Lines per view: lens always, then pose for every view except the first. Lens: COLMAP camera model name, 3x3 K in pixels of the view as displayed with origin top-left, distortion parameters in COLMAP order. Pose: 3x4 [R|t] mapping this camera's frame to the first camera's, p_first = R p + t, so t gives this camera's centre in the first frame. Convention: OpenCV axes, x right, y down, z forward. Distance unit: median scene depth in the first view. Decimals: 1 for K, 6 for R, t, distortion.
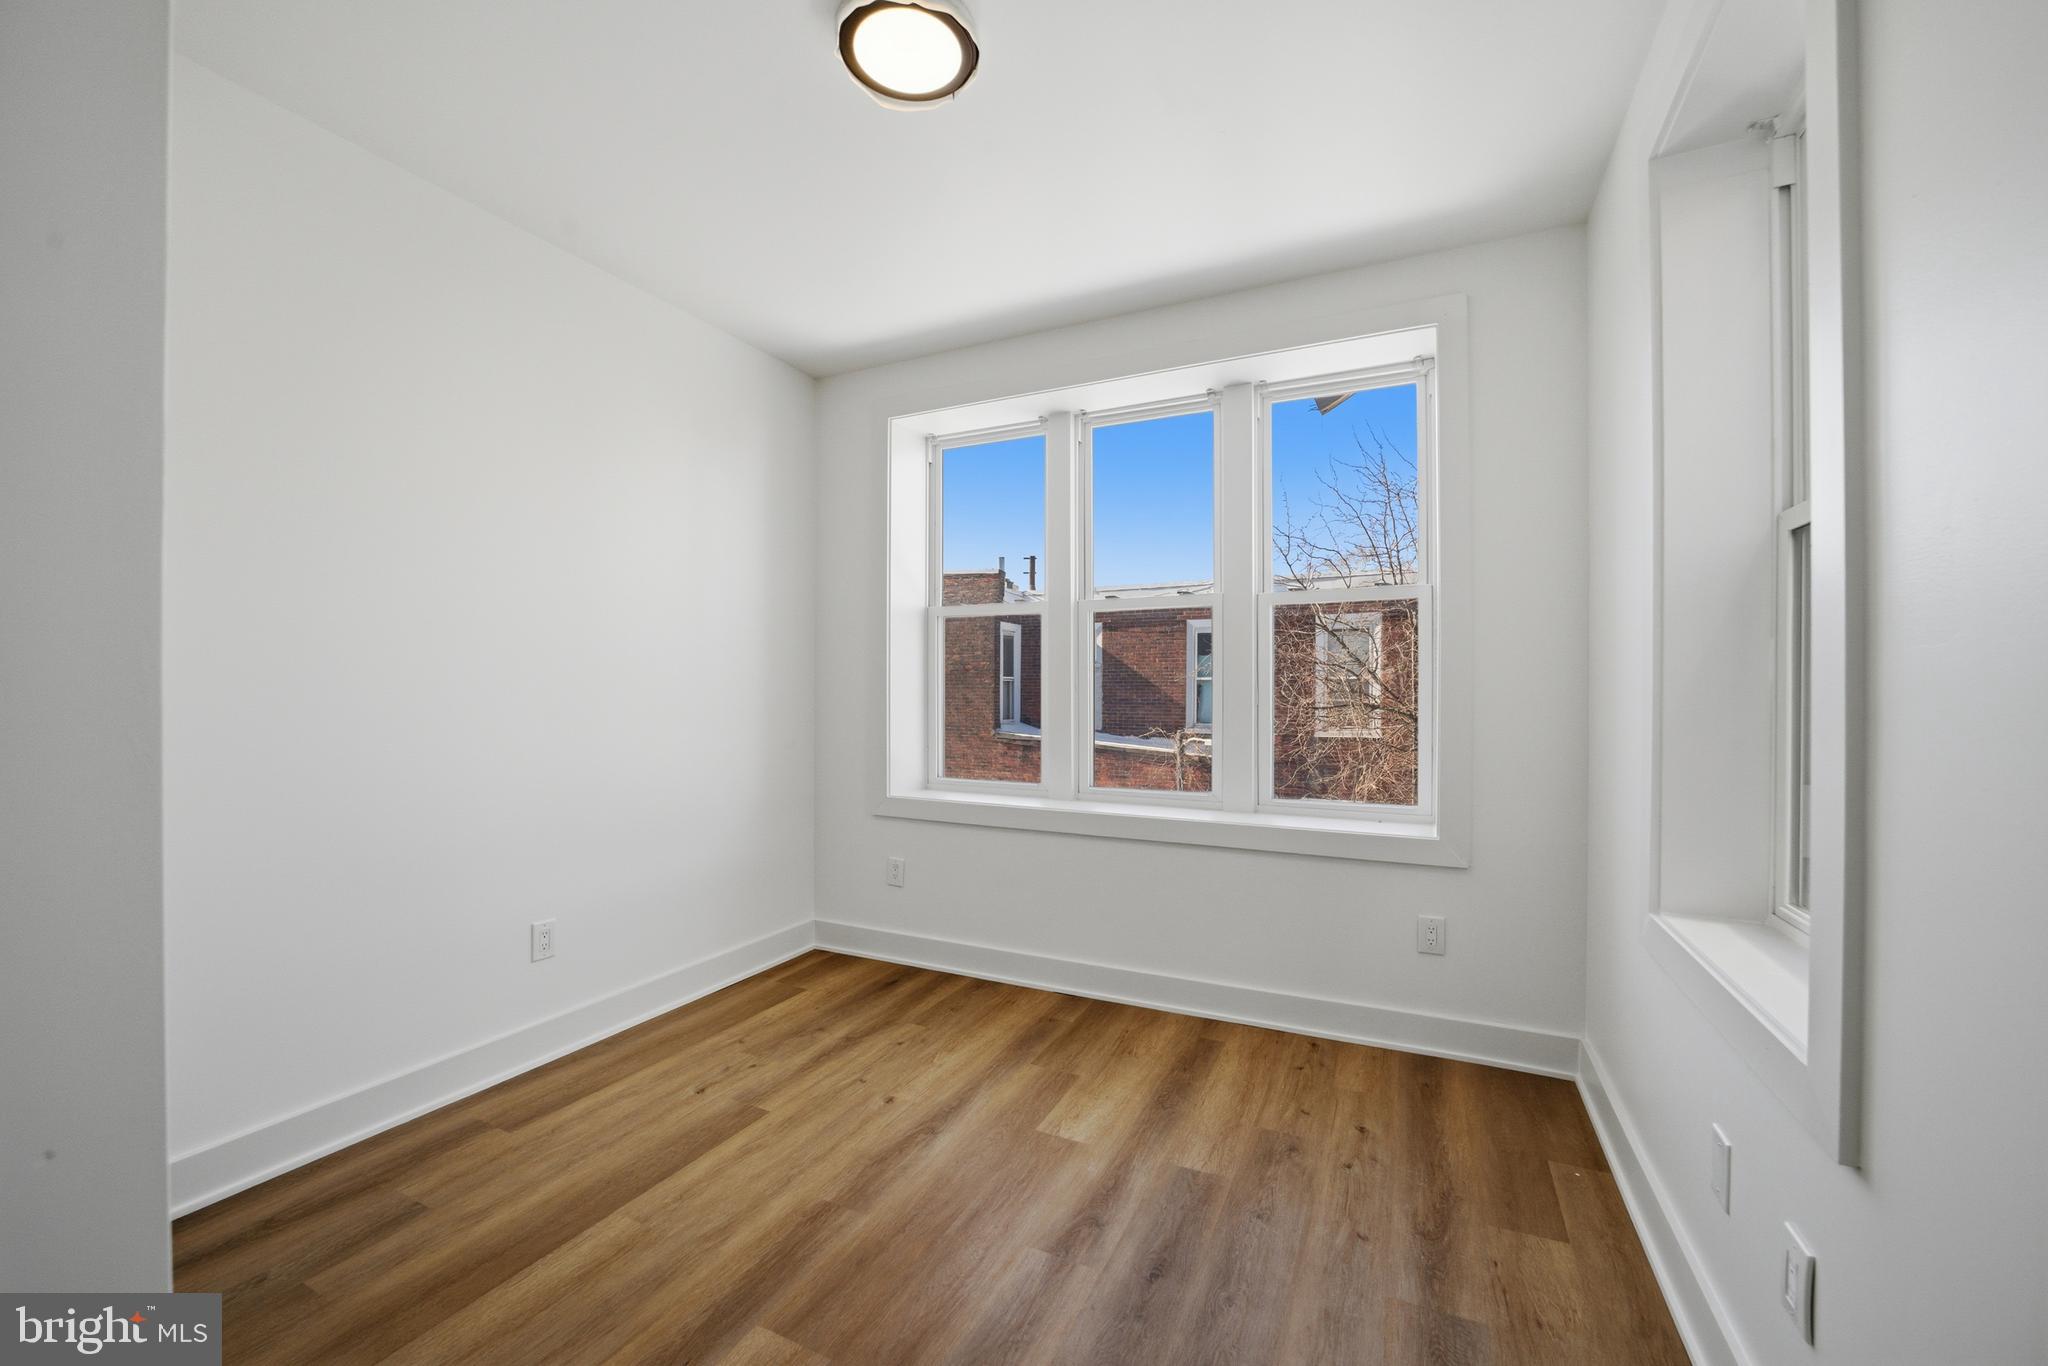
lens RADIAL K [[832.3, 0, 1015.0], [0, 832.3, 686.5], [0, 0, 1]] dist [-0.003643, -0.000054]
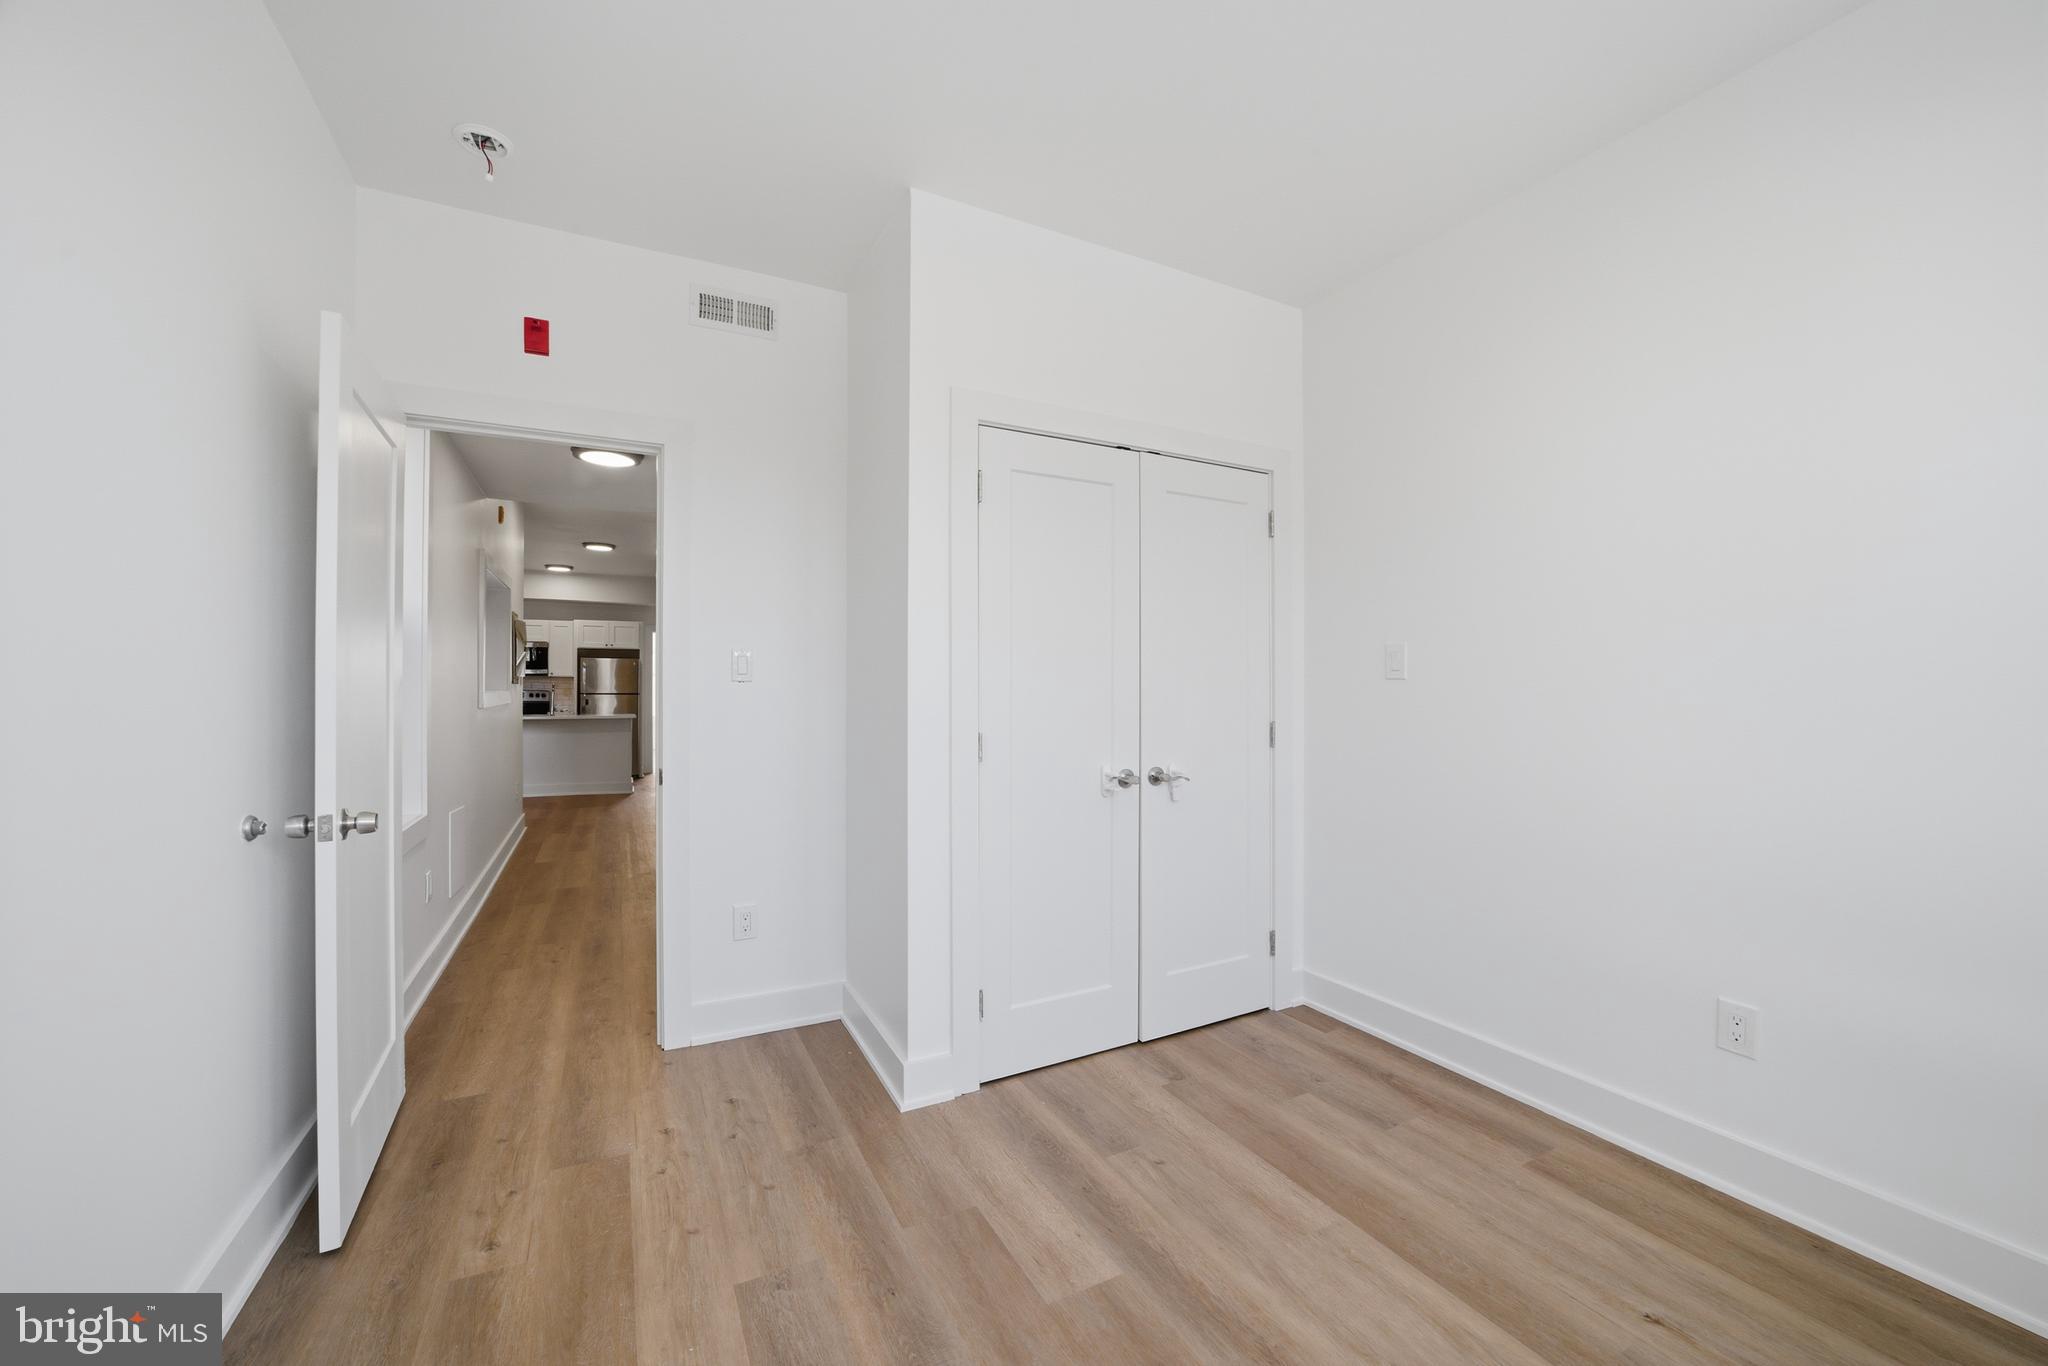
lens RADIAL K [[832.3, 0, 1025.5], [0, 832.3, 690.9], [0, 0, 1]] dist [-0.003643, -0.000054]
pose [[-0.597294, -0.005161, -0.802006, 0.493177], [-0.002660, 0.999987, -0.004454, 0.030921], [0.802018, -0.000527, -0.597300, 1.239883]]
